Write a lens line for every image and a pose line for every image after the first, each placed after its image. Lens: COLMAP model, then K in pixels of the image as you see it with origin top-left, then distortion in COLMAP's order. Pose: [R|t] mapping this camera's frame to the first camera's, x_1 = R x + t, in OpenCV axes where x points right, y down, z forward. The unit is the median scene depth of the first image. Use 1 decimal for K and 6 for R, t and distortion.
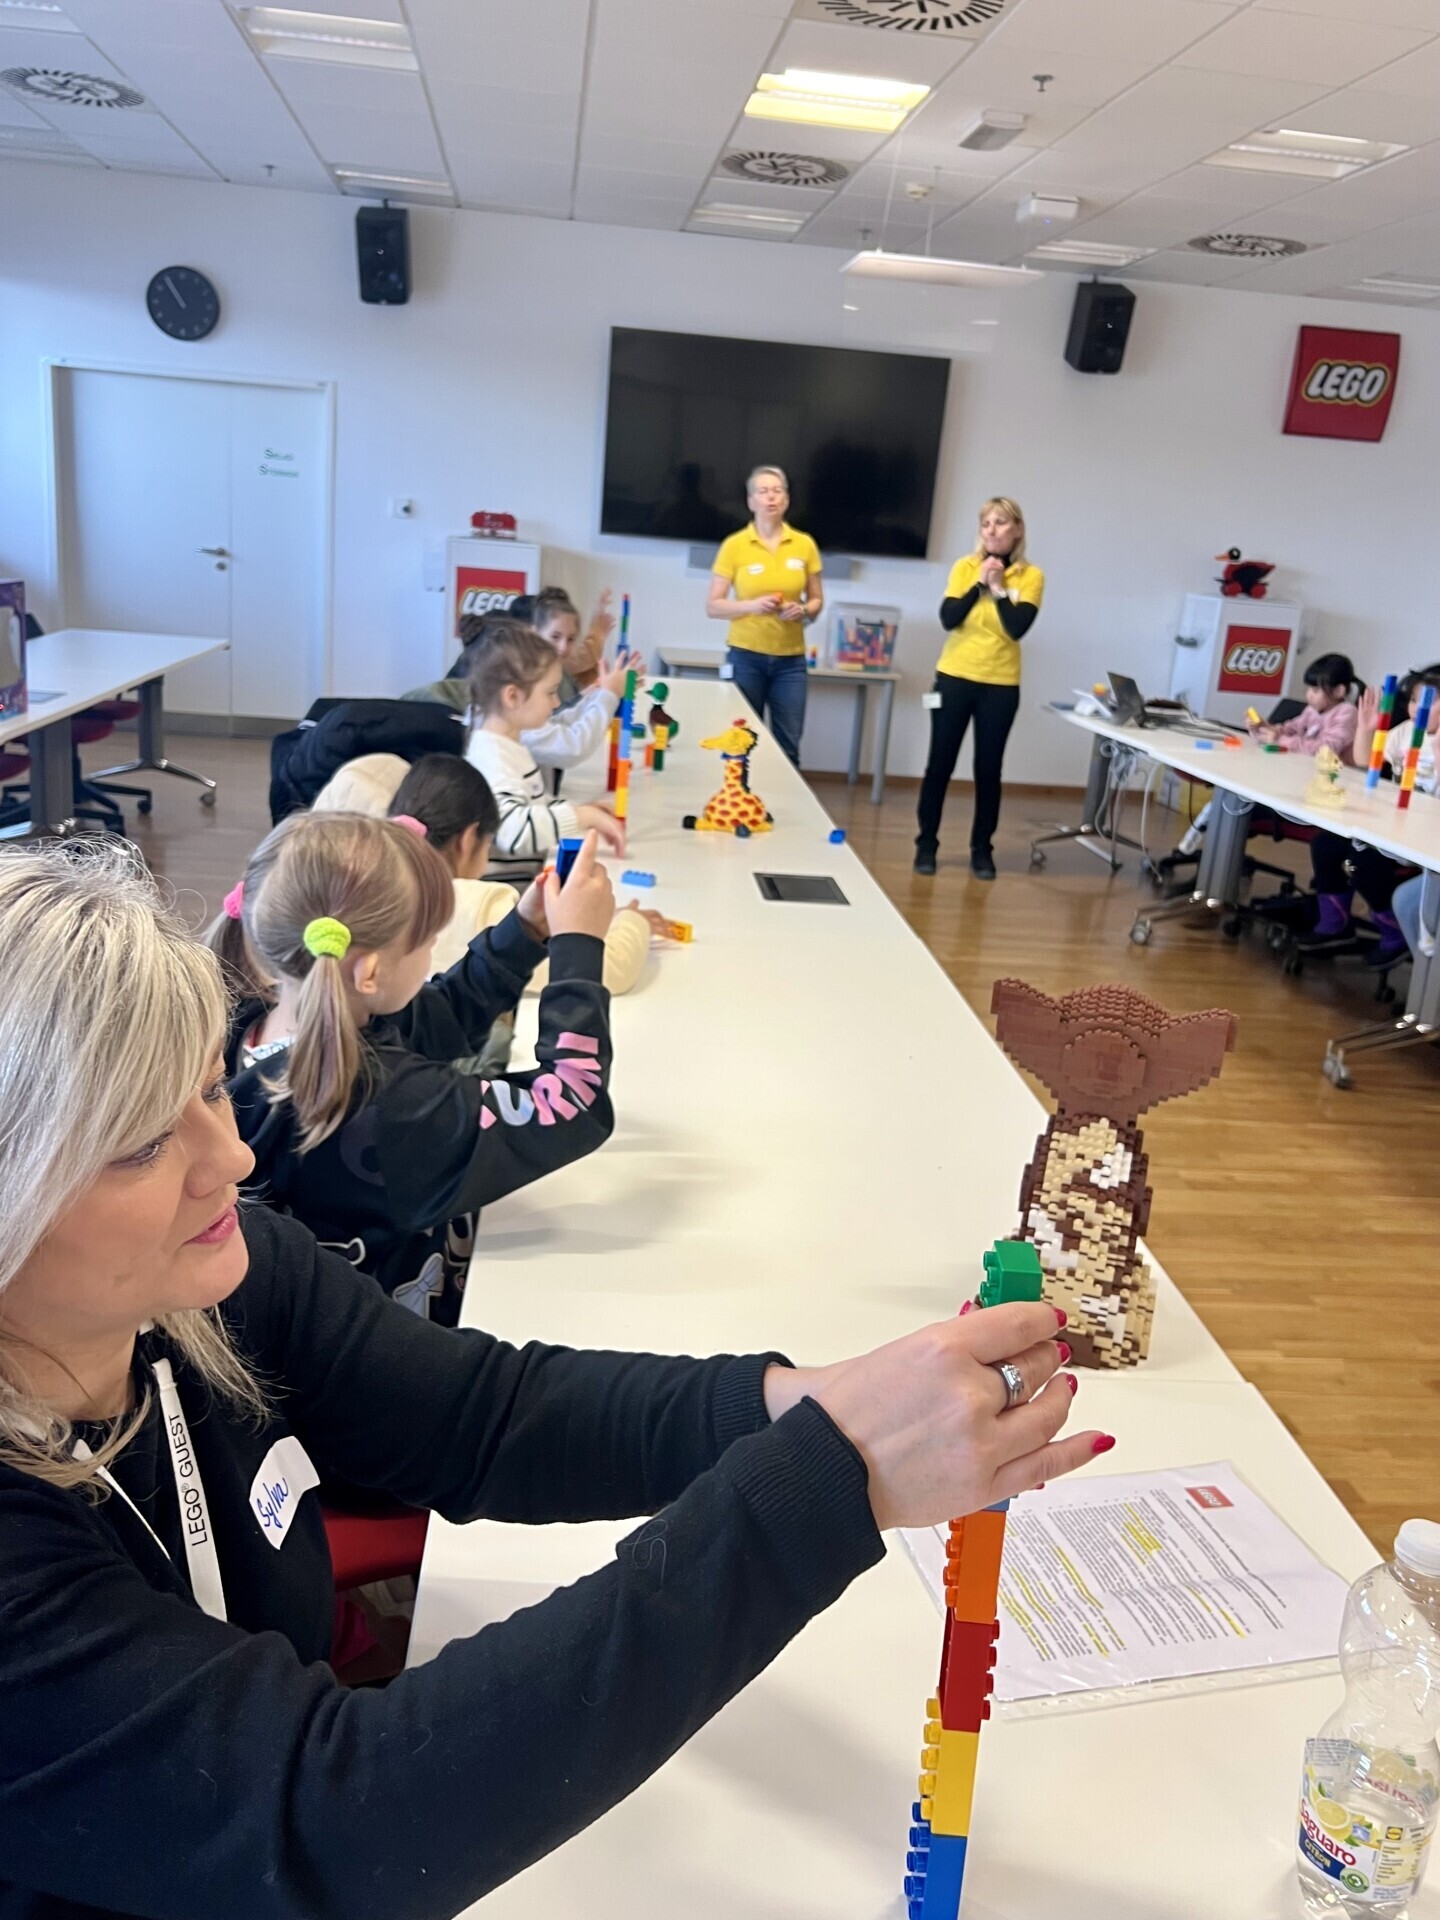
lens RADIAL K [[1549.5, 0, 711.3], [0, 1549.5, 960.7], [0, 0, 1]] dist [0.033535, -0.032822]
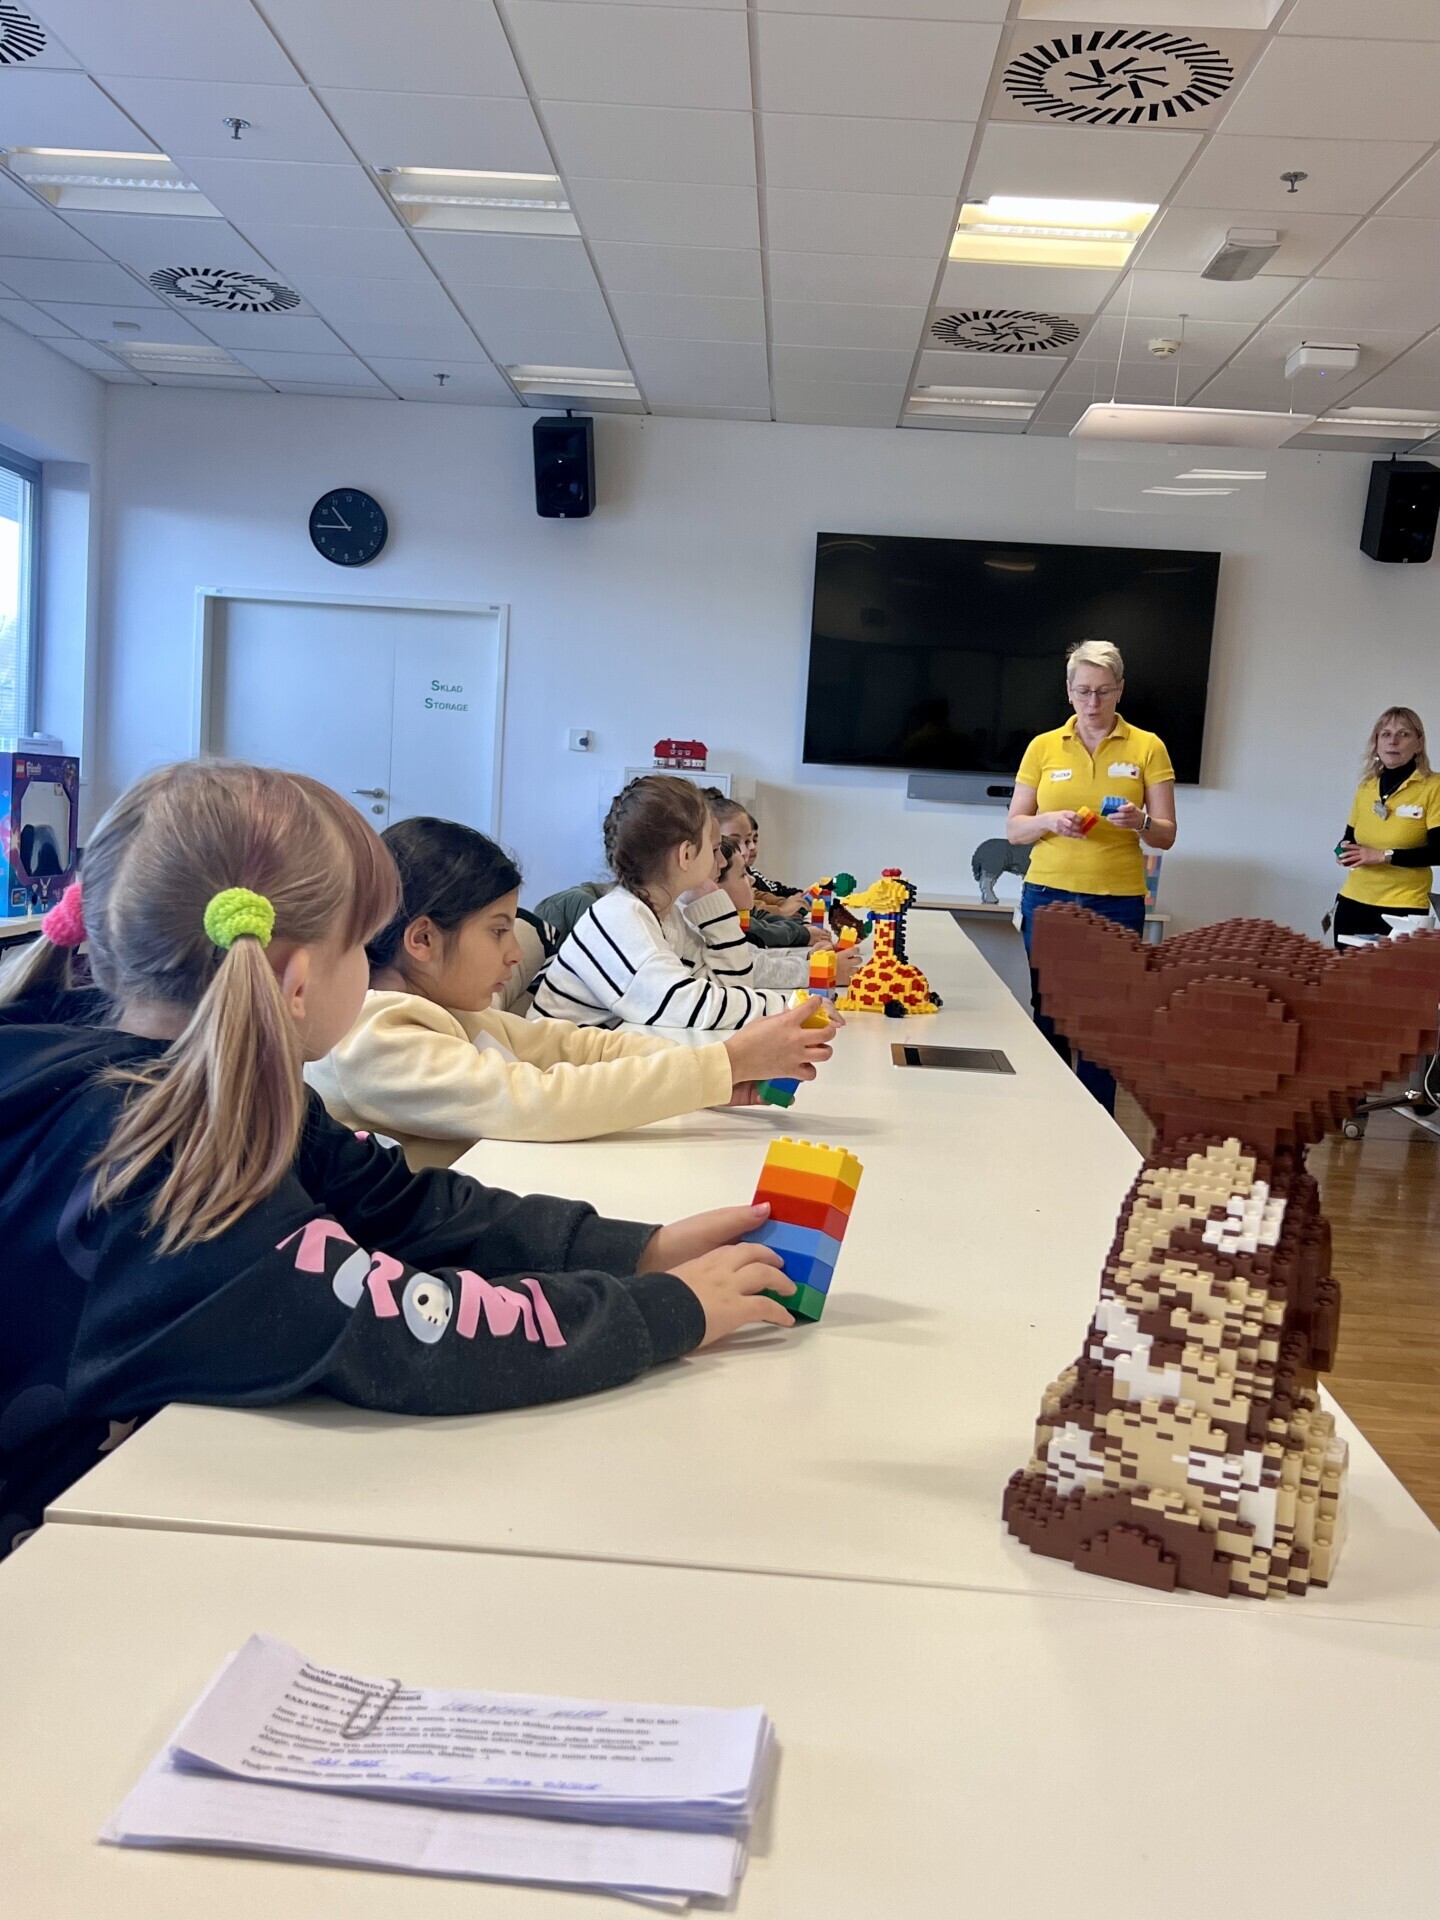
lens RADIAL K [[1812.7, 0, 719.3], [0, 1812.7, 966.3], [0, 0, 1]] dist [0.012771, 0.000000]
pose [[0.989833, -0.008087, -0.142003, 0.045844], [-0.018795, 0.982190, -0.186948, 0.046794], [0.140985, 0.187716, 0.972052, 0.091225]]
